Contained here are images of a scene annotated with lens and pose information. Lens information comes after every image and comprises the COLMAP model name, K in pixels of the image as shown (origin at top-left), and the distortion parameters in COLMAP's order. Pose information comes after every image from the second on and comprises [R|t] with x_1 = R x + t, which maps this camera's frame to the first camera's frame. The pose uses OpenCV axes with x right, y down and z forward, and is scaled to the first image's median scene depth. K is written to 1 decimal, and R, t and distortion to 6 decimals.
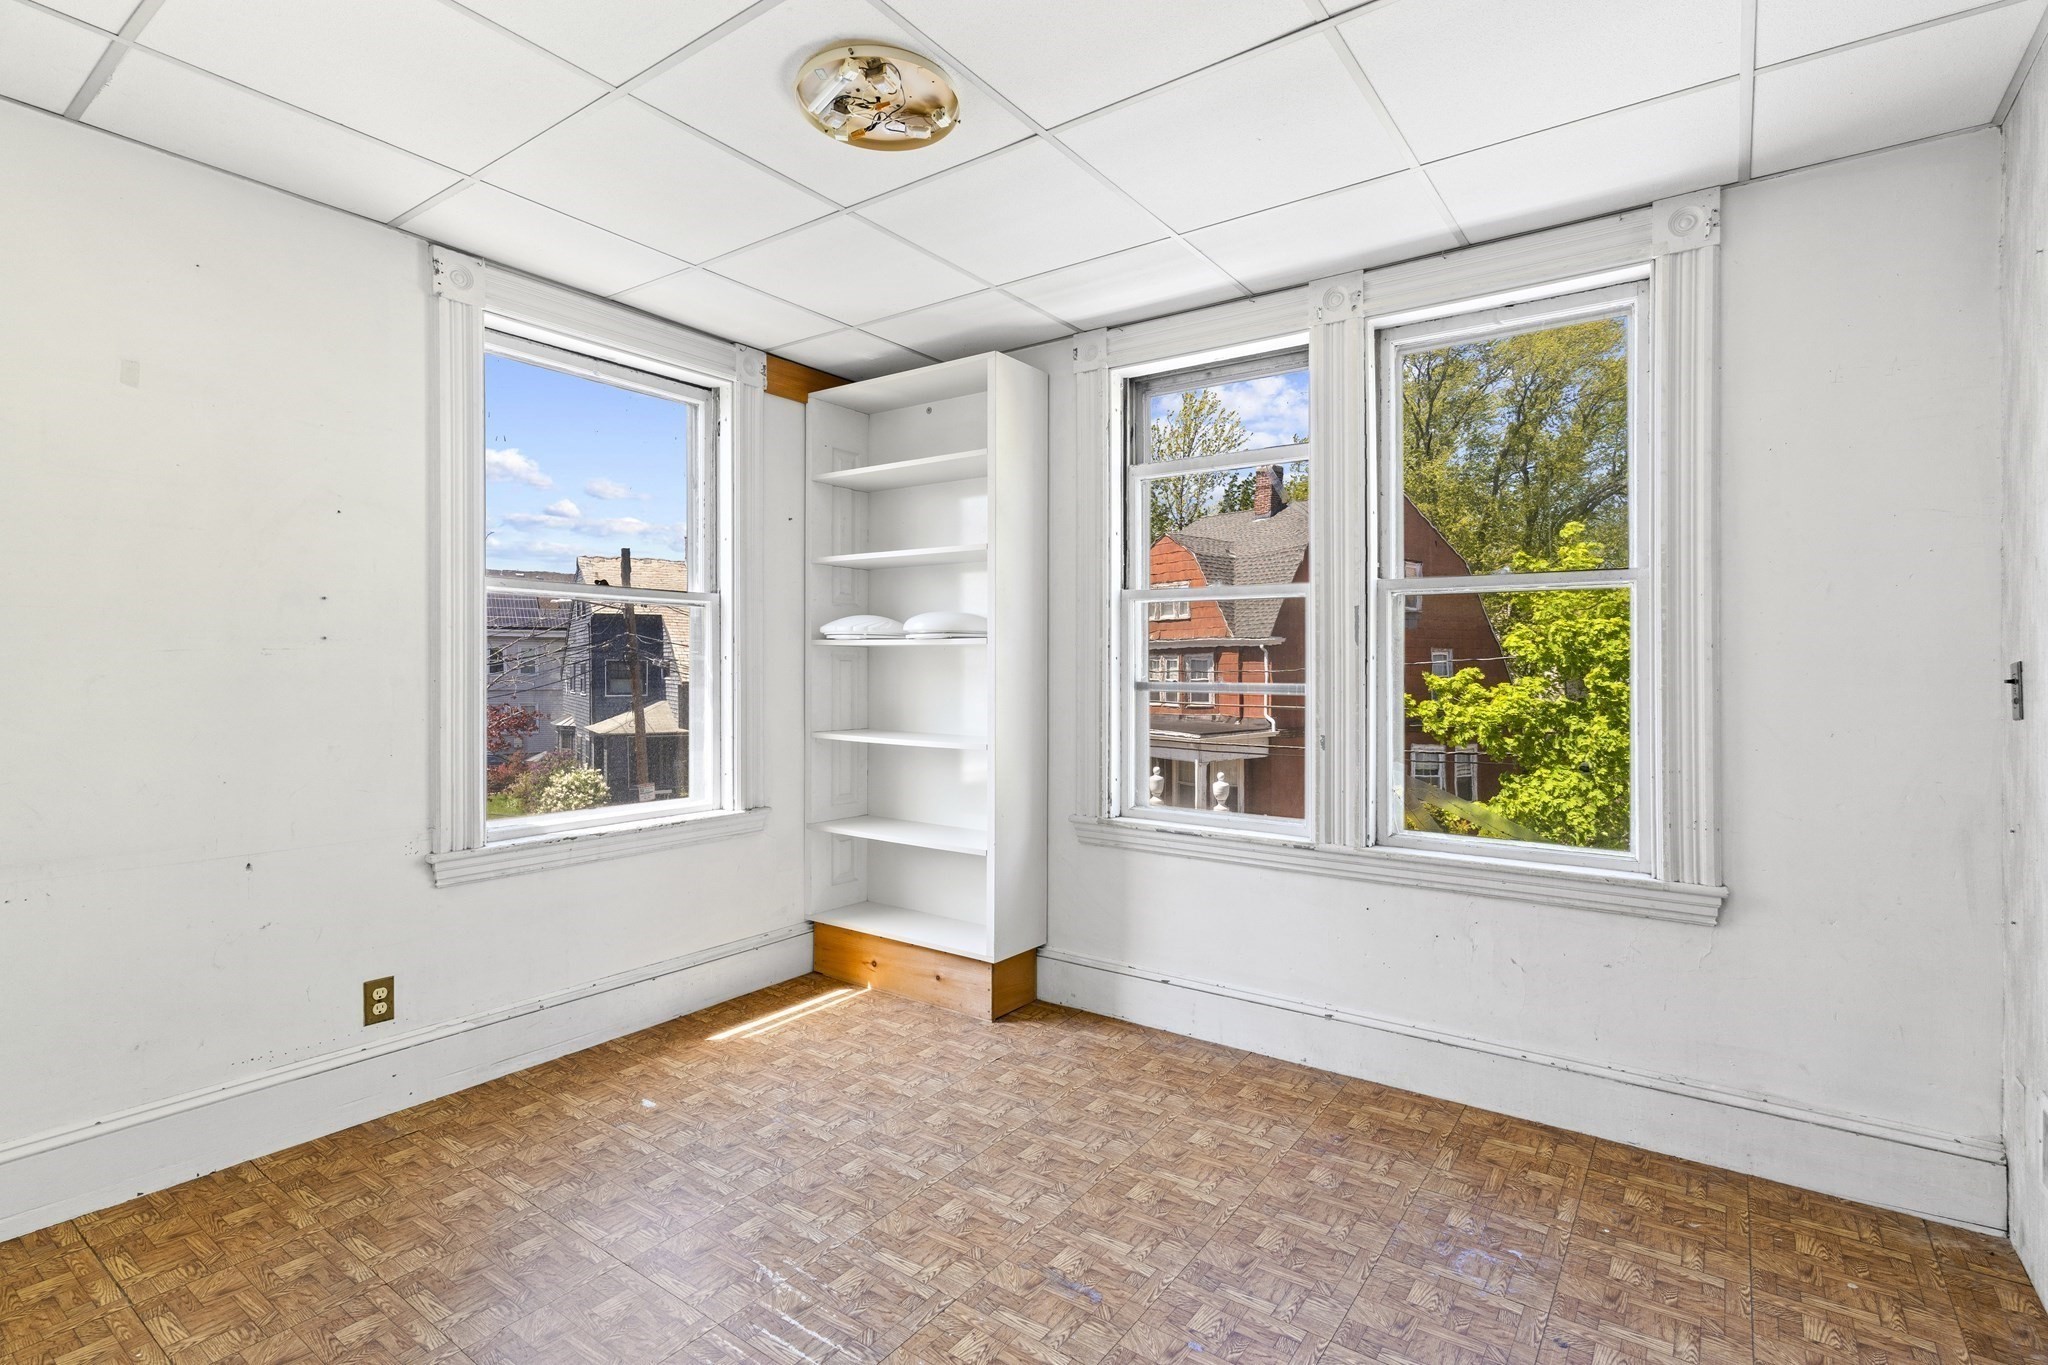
lens RADIAL K [[974.5, 0, 1025.6], [0, 974.5, 674.9], [0, 0, 1]] dist [0.001957, -0.000647]
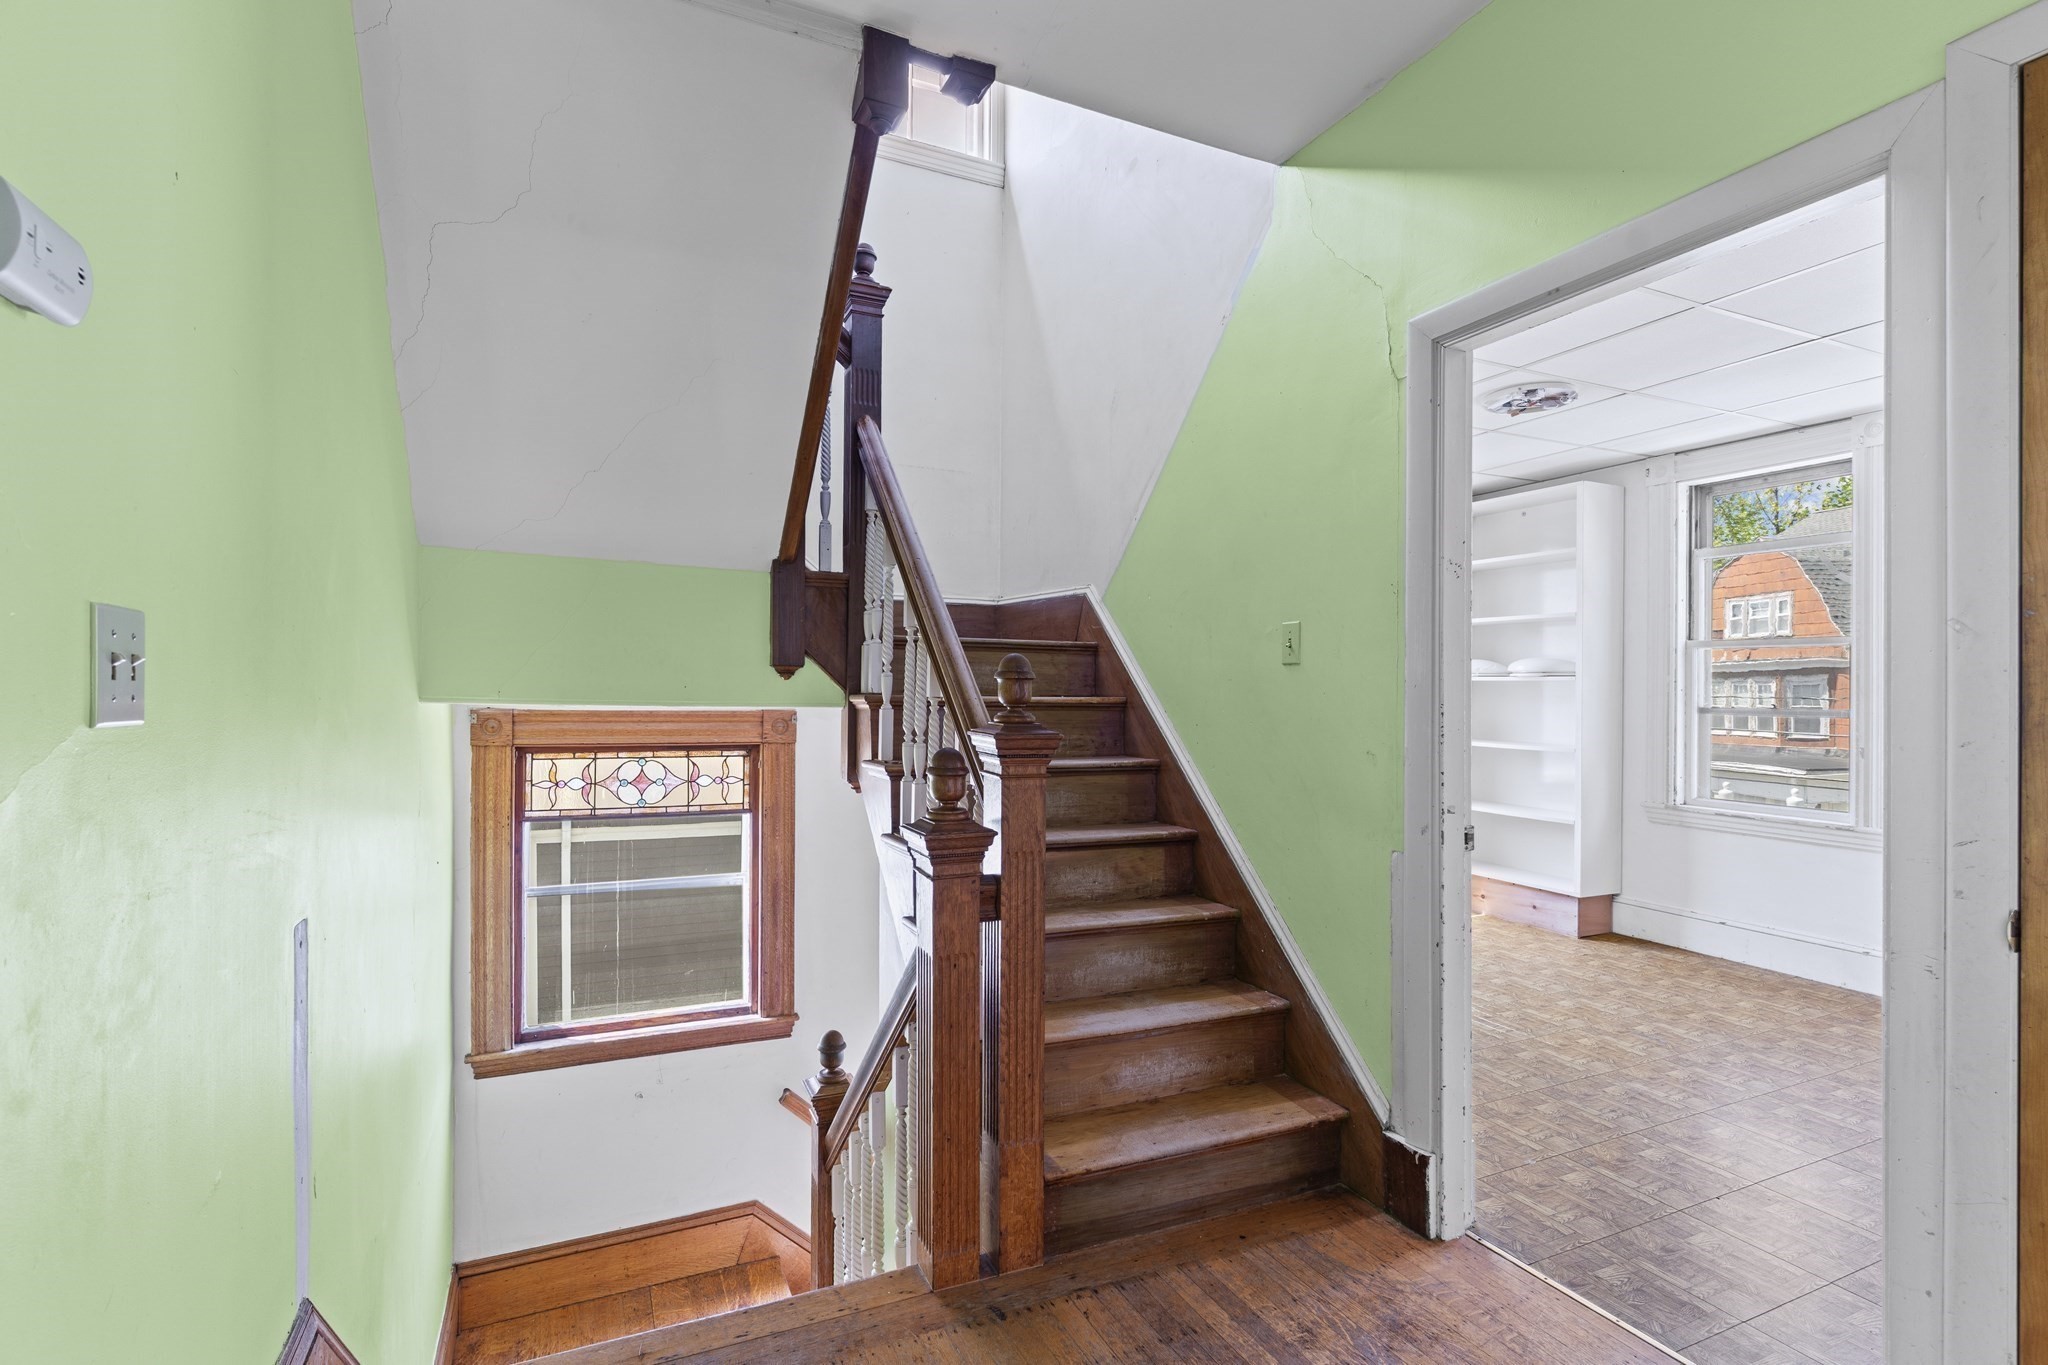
lens RADIAL K [[974.5, 0, 1020.5], [0, 974.5, 695.1], [0, 0, 1]] dist [0.001957, -0.000647]
pose [[0.872992, 0.004574, -0.487713, -0.051728], [-0.005865, 0.999982, -0.001120, -0.003036], [0.487699, 0.003839, 0.873004, -0.674728]]
